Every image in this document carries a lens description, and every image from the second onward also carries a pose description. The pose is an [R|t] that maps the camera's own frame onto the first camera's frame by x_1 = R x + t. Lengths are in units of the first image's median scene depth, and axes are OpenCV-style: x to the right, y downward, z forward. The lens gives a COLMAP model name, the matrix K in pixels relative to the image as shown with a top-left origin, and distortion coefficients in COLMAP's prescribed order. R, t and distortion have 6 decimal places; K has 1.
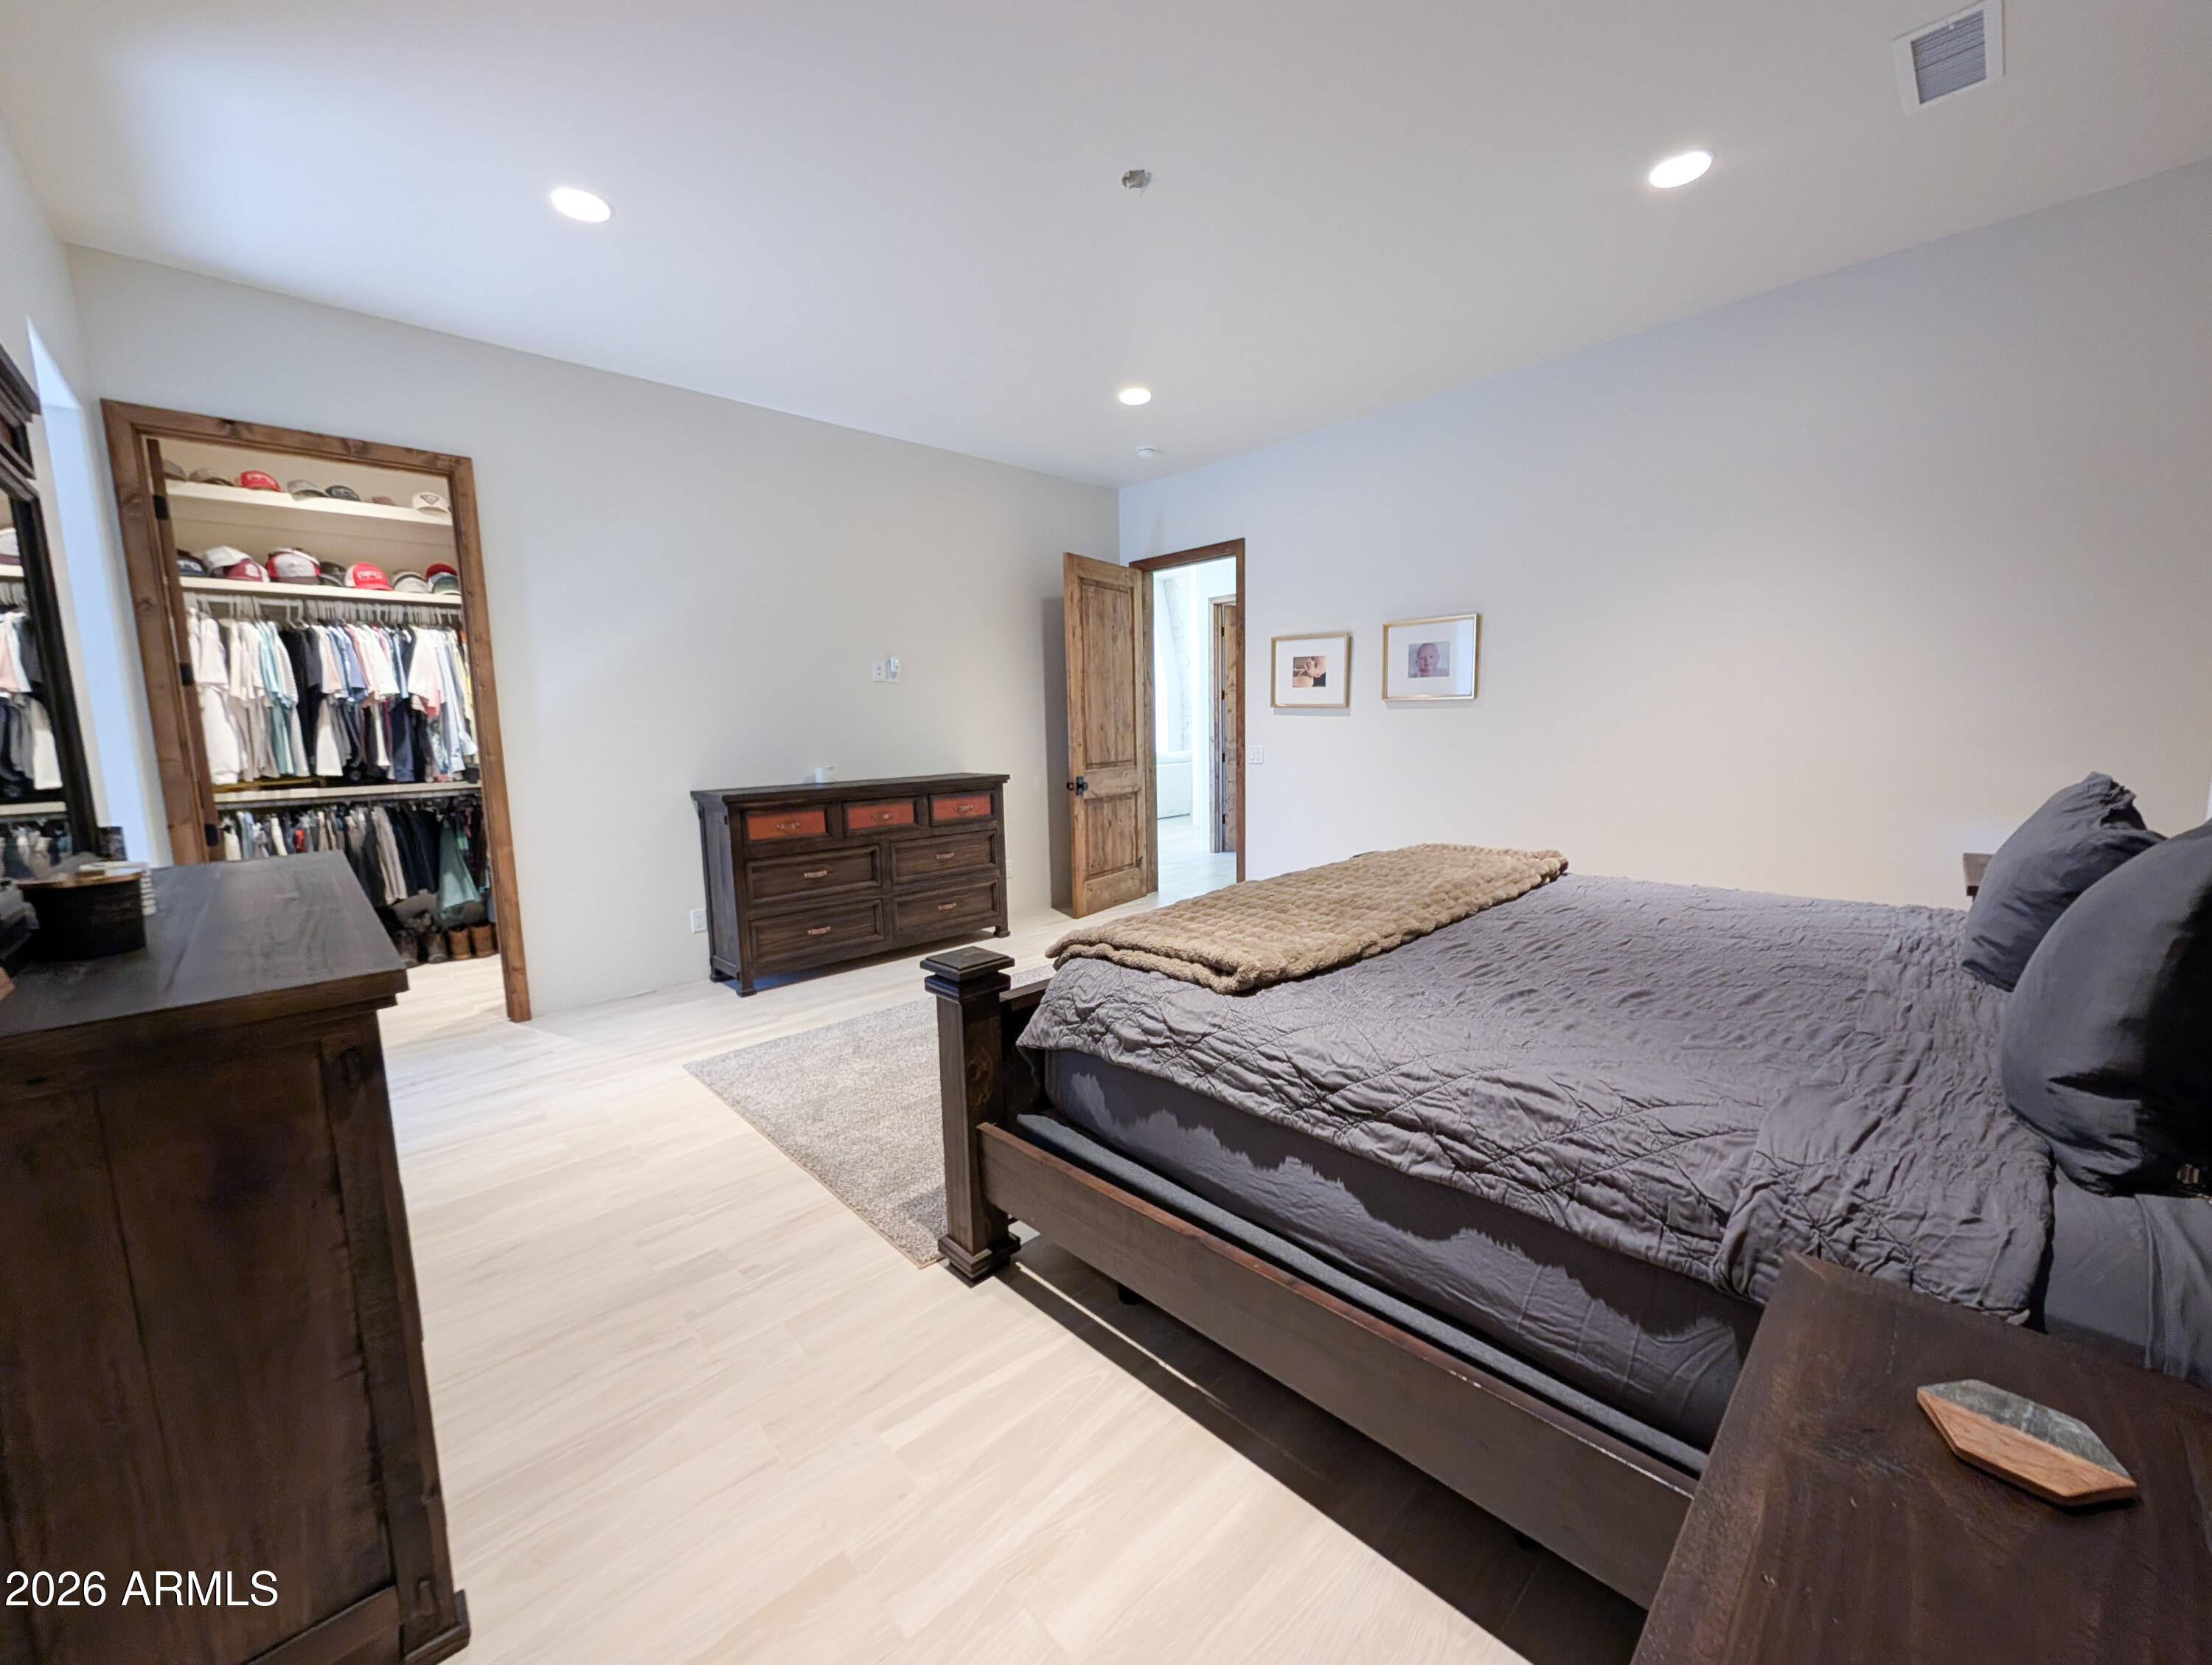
lens RADIAL K [[854.8, 0, 1106.5], [0, 854.8, 830.9], [0, 0, 1]] dist [0.000595, -0.000052]
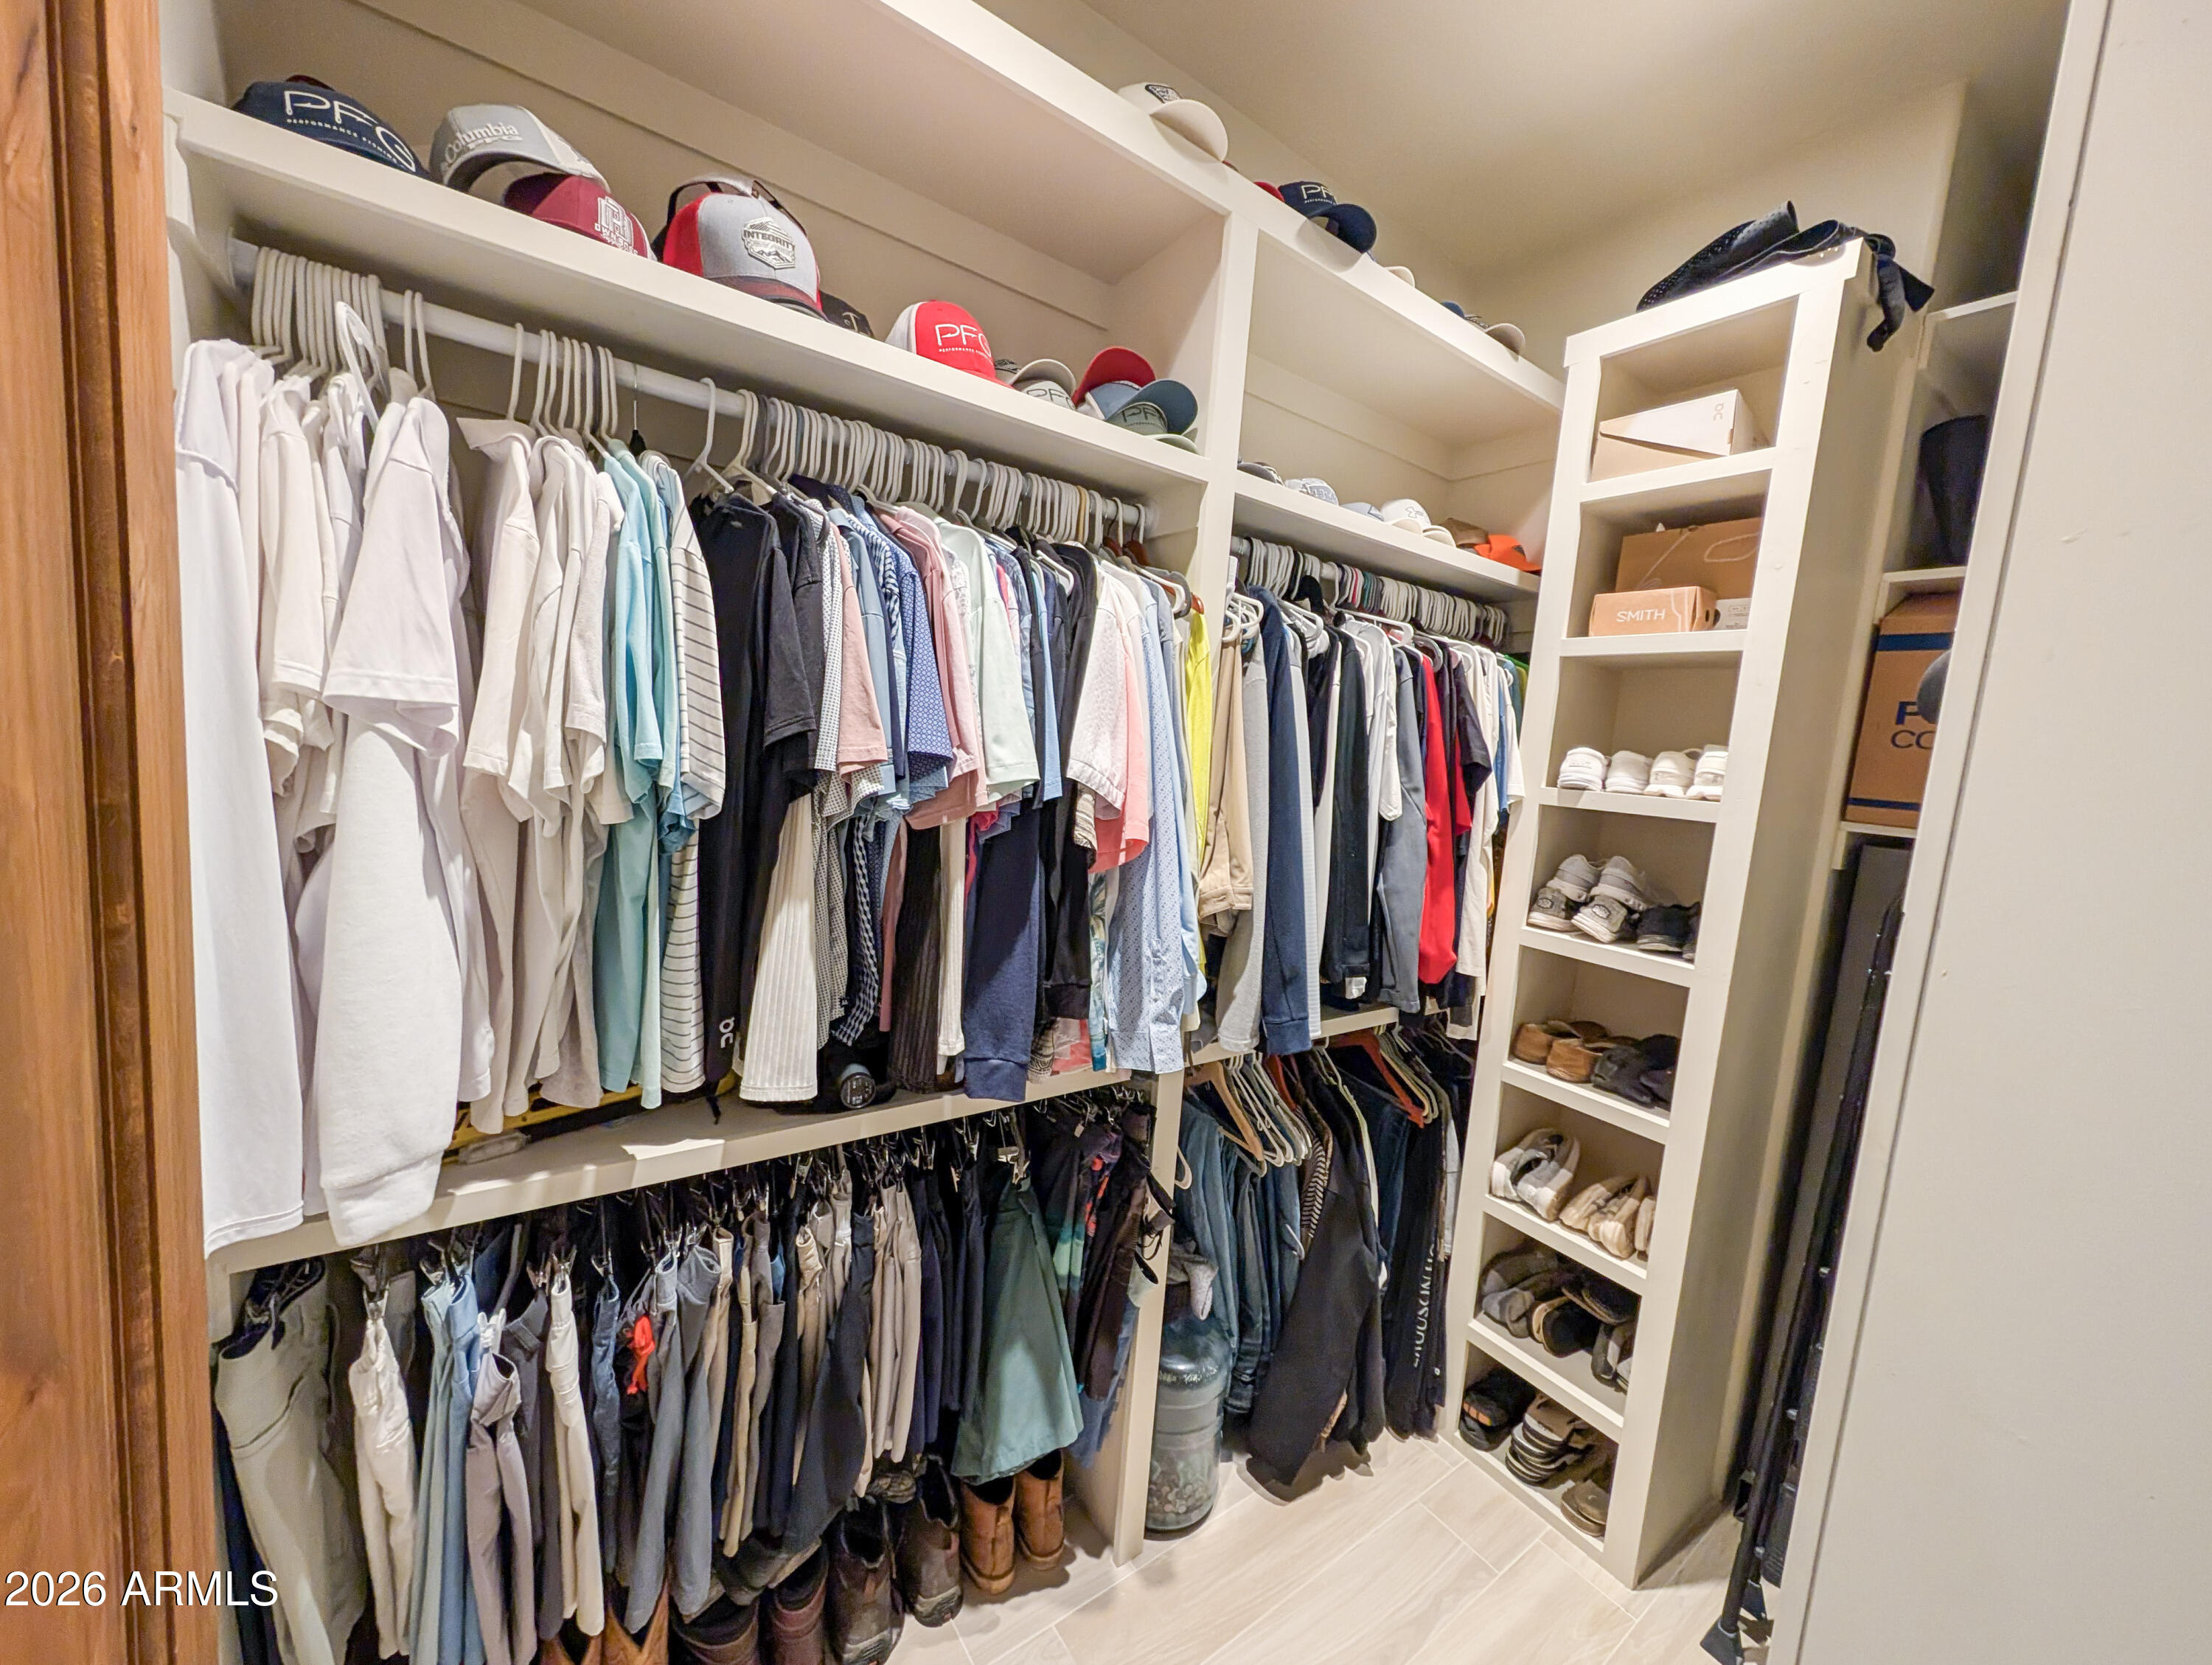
lens RADIAL K [[834.3, 0, 1103.3], [0, 834.3, 832.1], [0, 0, 1]] dist [0.001955, 0.000116]
pose [[0.983779, 0.115398, -0.137336, -0.802097], [-0.118525, 0.992841, -0.014779, -0.150356], [0.134647, 0.030817, 0.990414, 0.781902]]
